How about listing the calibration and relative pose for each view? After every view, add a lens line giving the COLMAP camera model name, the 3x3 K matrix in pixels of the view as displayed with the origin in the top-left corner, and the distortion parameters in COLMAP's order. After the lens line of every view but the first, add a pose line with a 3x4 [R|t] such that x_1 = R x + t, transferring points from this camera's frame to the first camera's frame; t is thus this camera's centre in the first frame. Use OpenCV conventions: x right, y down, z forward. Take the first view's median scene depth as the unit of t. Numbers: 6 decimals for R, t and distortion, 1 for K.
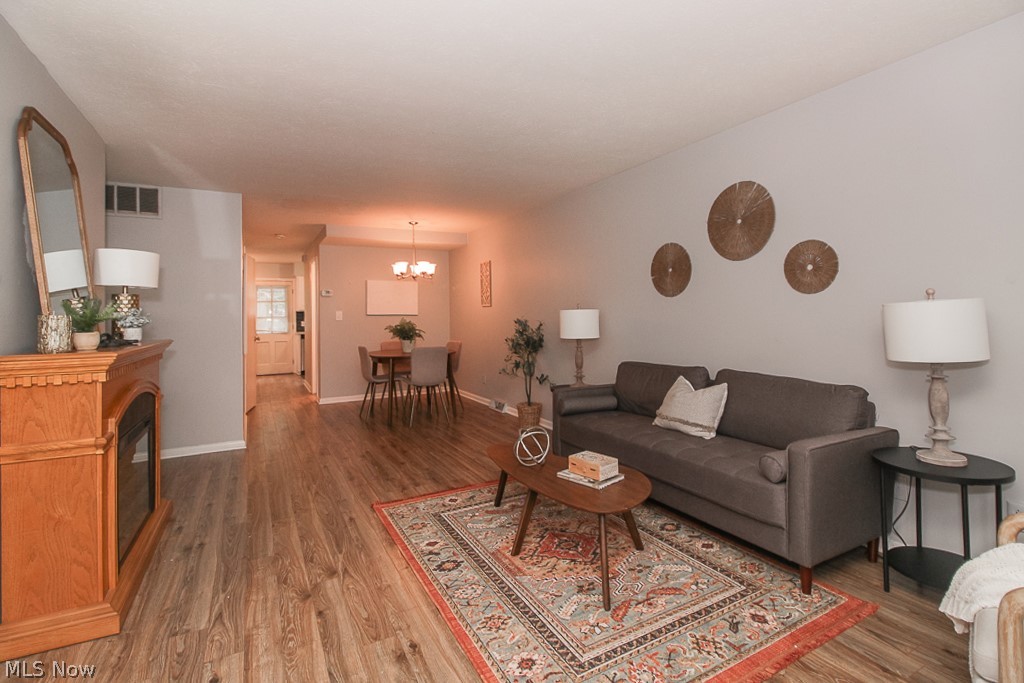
lens RADIAL K [[472.8, 0, 512.4], [0, 472.8, 310.9], [0, 0, 1]] dist [0.000947, -0.000439]
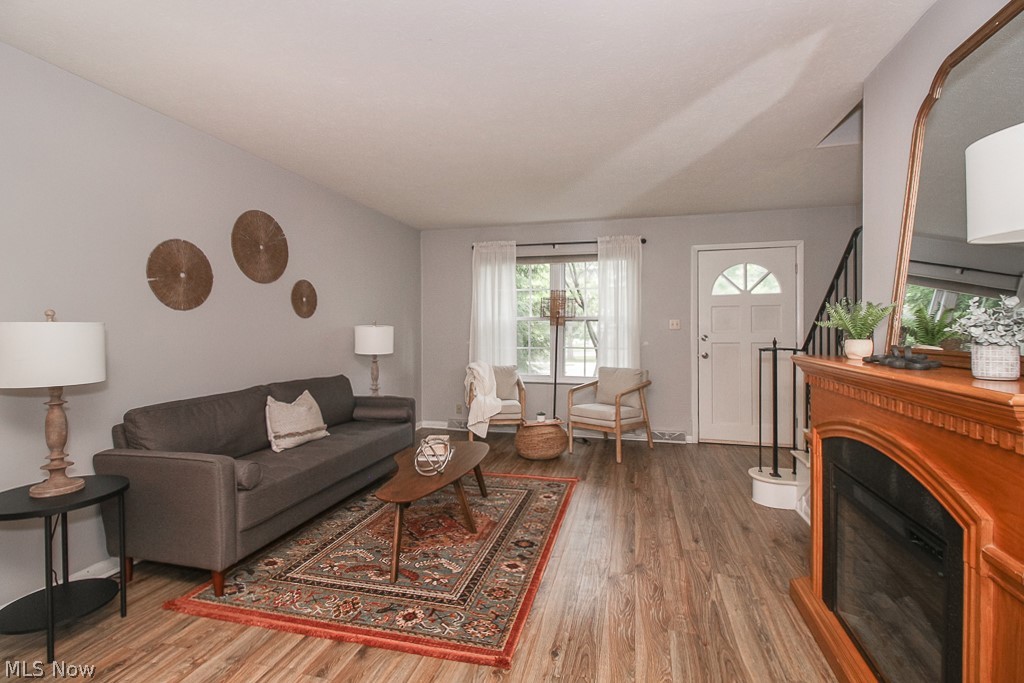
lens RADIAL K [[478.1, 0, 512.0], [0, 478.1, 341.5], [0, 0, 1]] dist [0.025257, -0.000190]
pose [[-0.730243, -0.003293, 0.683179, -0.797317], [0.007262, 0.999894, 0.012582, 0.019761], [-0.683149, 0.014150, -0.730142, 1.626543]]
